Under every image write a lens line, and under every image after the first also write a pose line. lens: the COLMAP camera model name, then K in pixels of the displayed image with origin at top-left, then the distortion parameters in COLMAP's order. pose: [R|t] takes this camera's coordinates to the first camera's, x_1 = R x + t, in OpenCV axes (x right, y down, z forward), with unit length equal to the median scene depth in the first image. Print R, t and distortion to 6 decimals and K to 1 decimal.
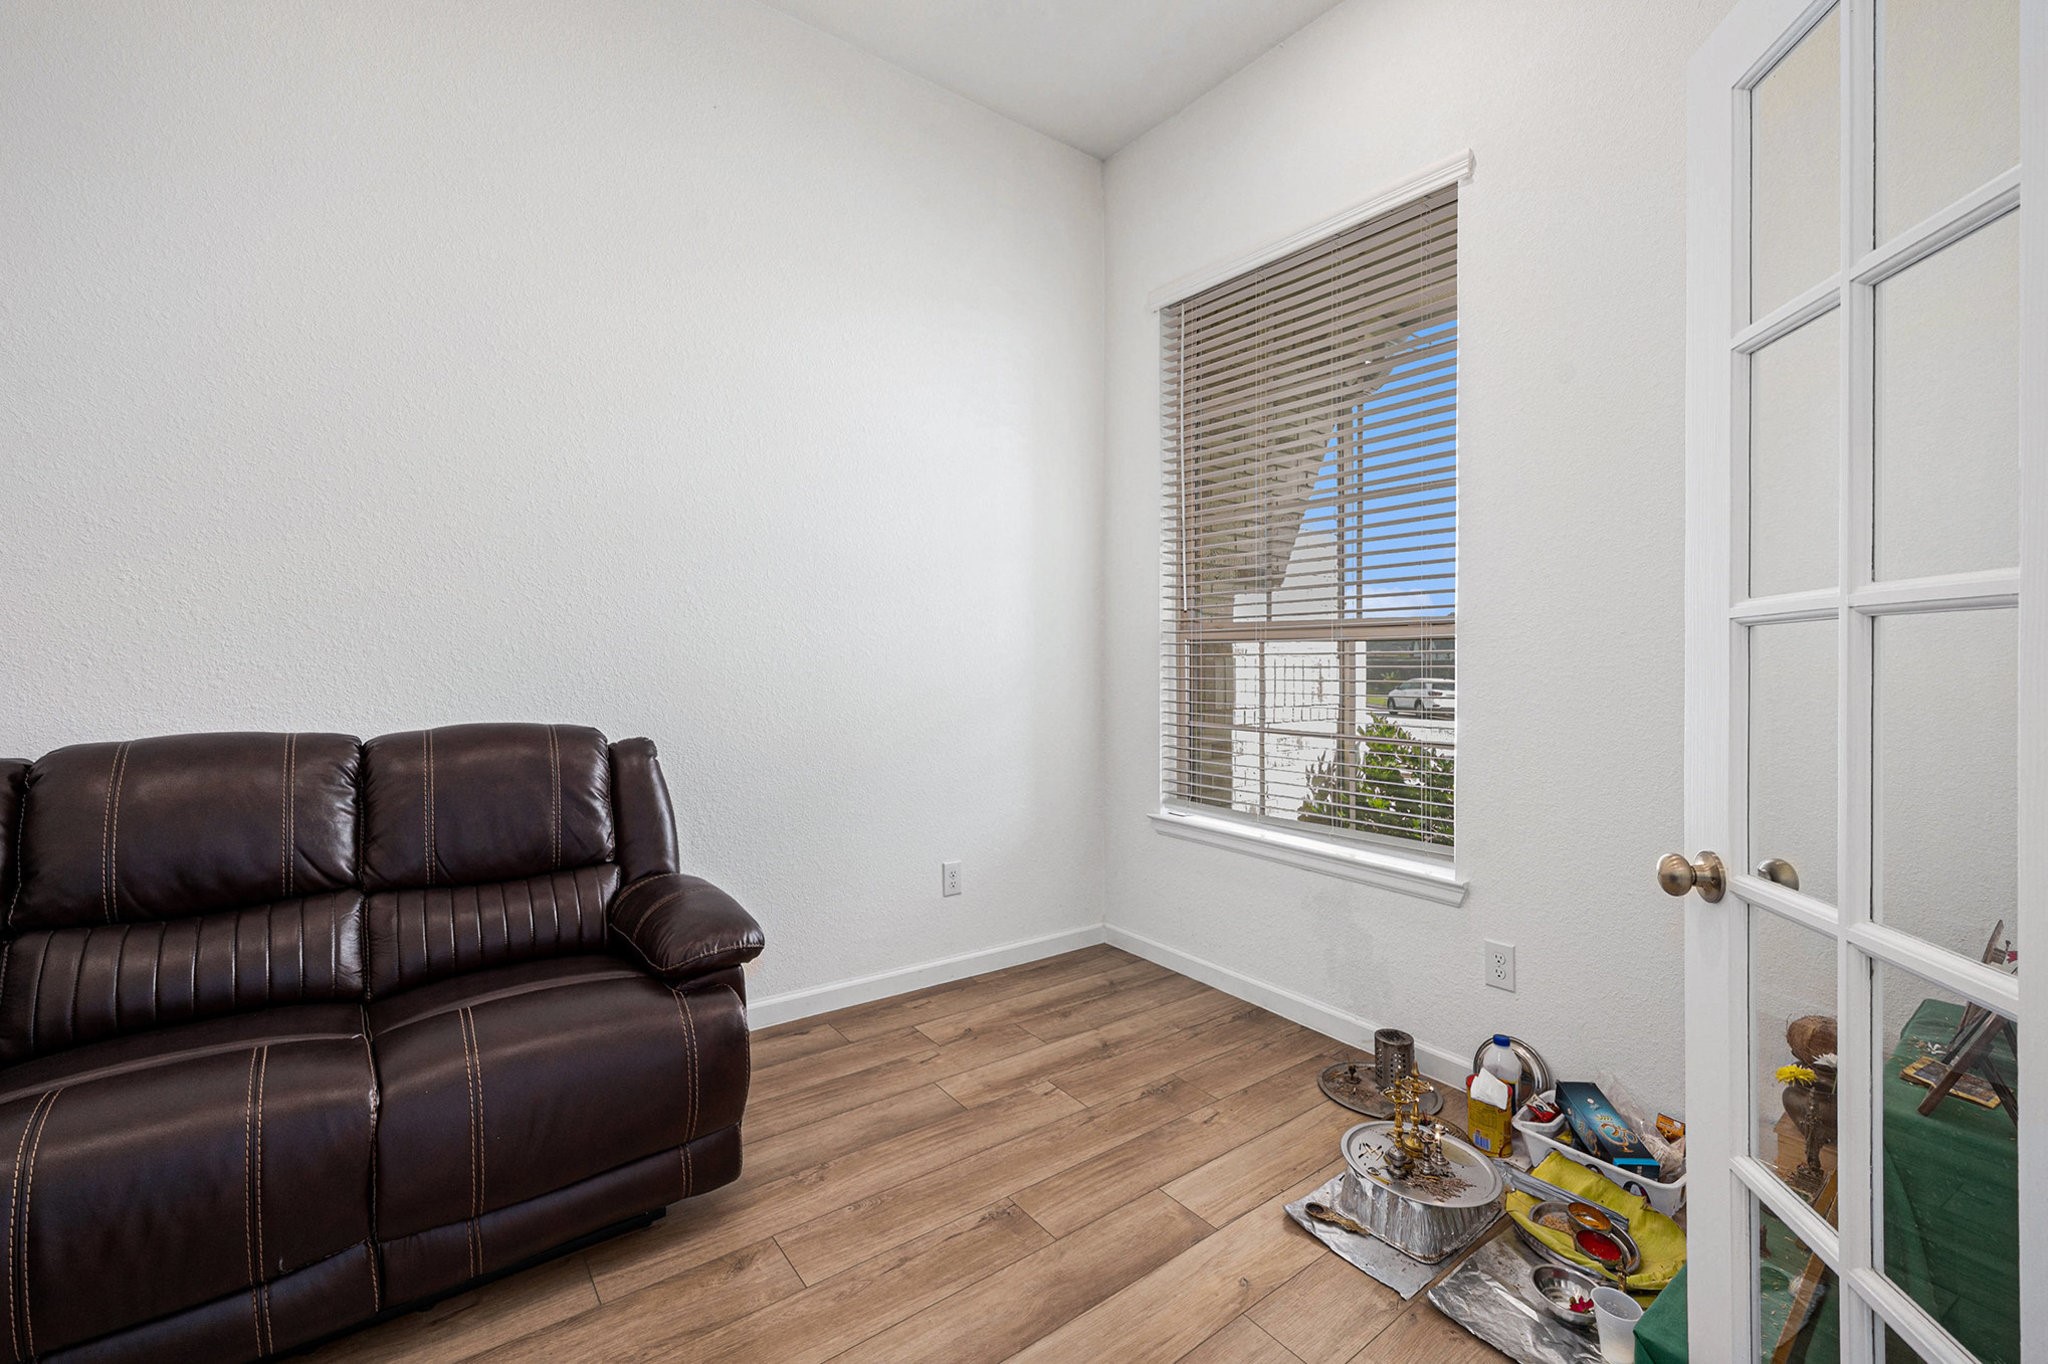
lens RADIAL K [[843.0, 0, 1030.3], [0, 843.0, 669.2], [0, 0, 1]] dist [0.017458, 0.000063]
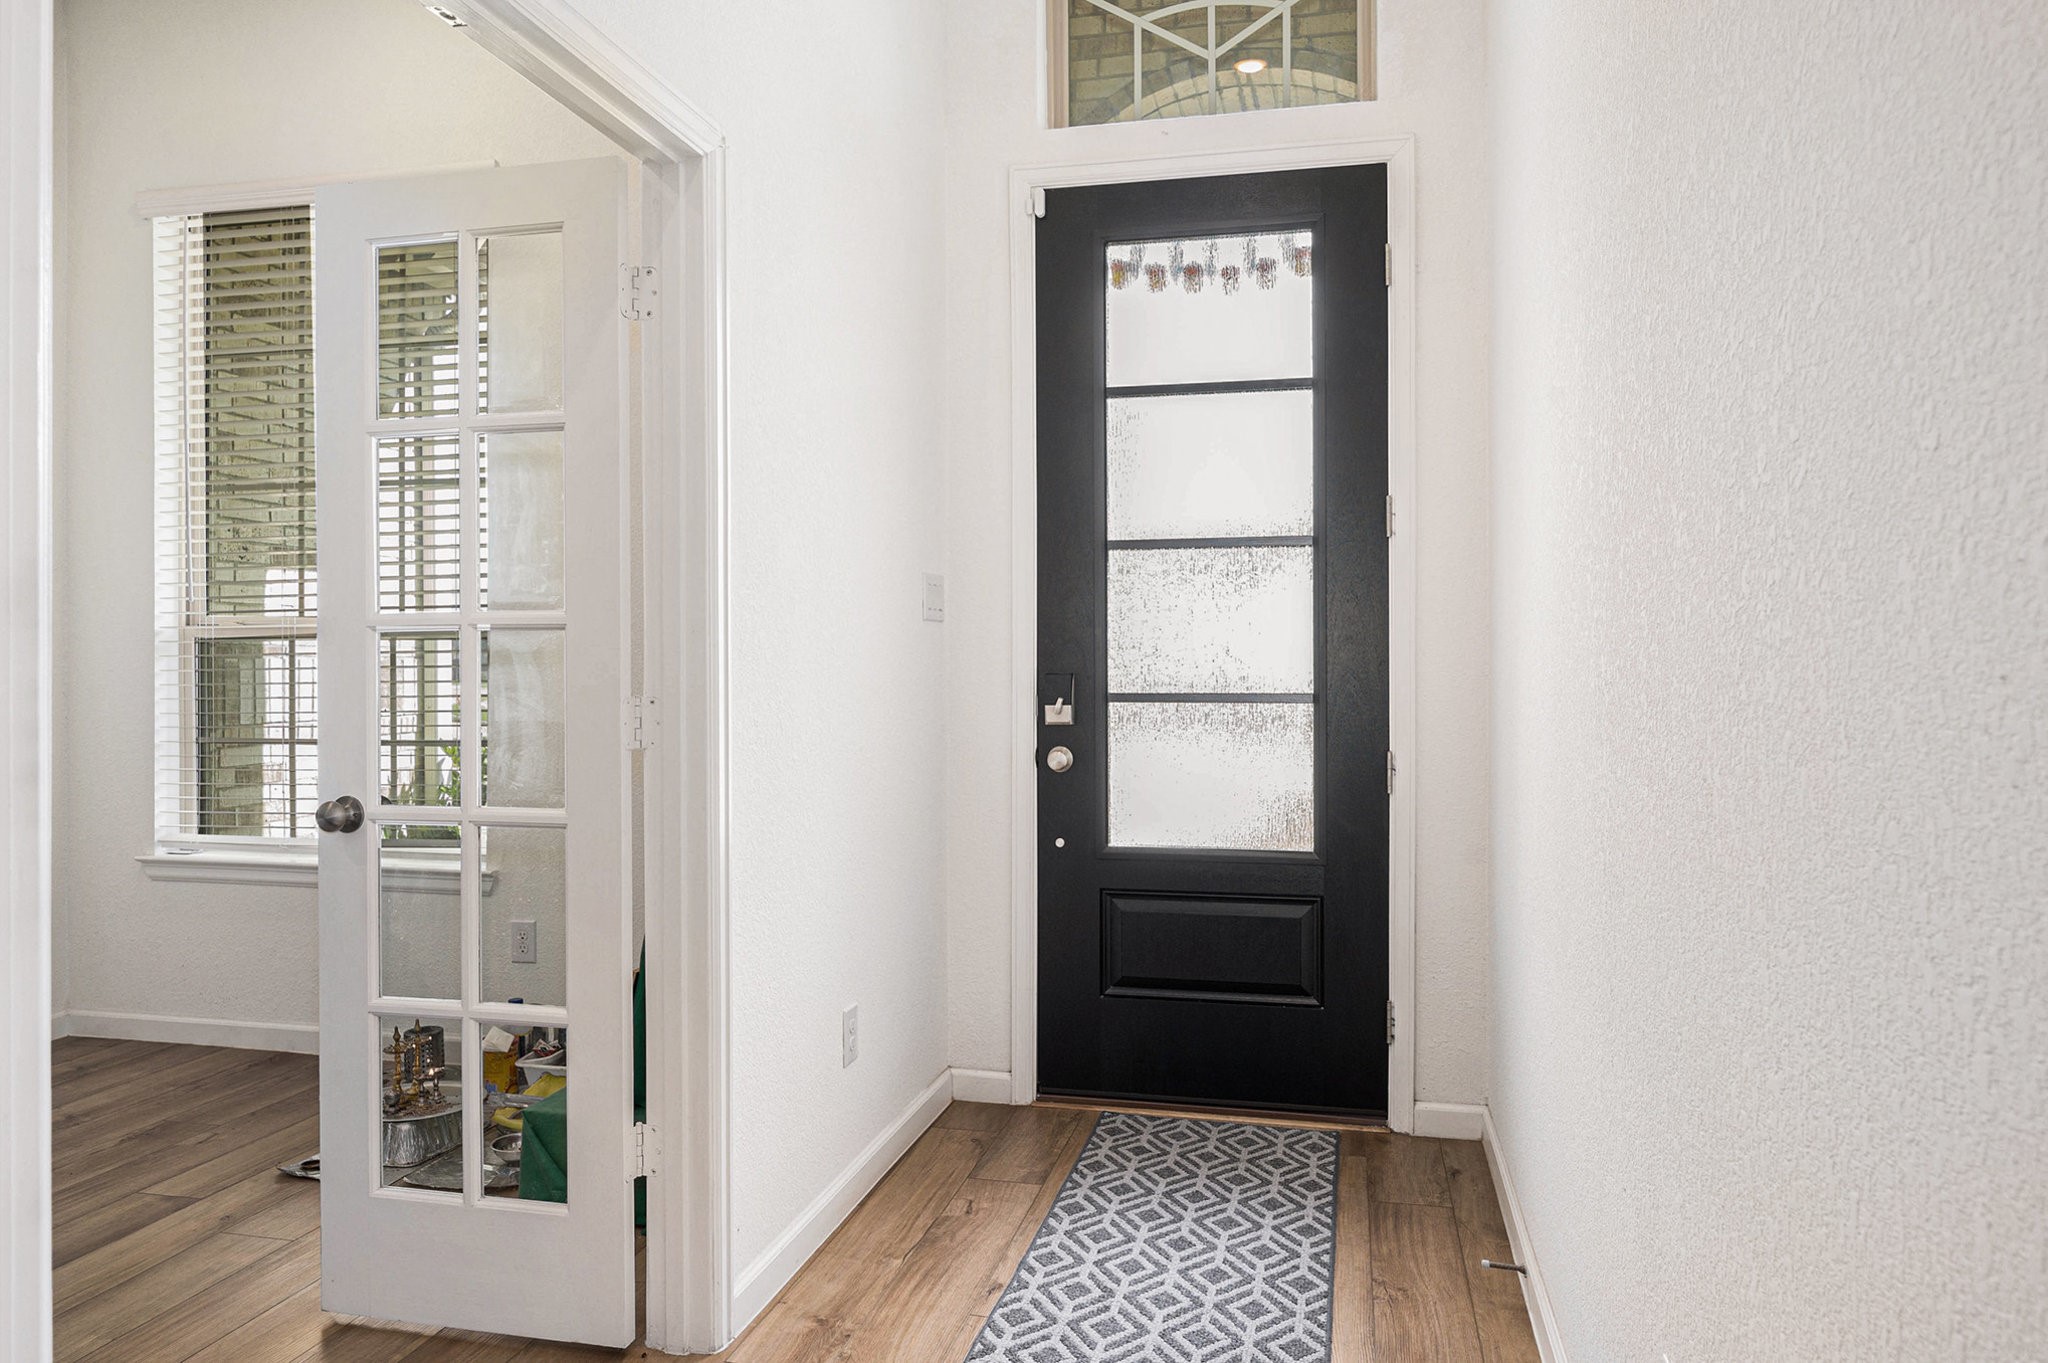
lens RADIAL K [[1386.5, 0, 1030.8], [0, 1386.5, 662.8], [0, 0, 1]] dist [0.044068, -0.000884]
pose [[0.770596, -0.012947, 0.637192, -0.063791], [0.021281, 0.999759, -0.005423, 0.016653], [-0.636969, 0.017739, 0.770686, -0.653504]]
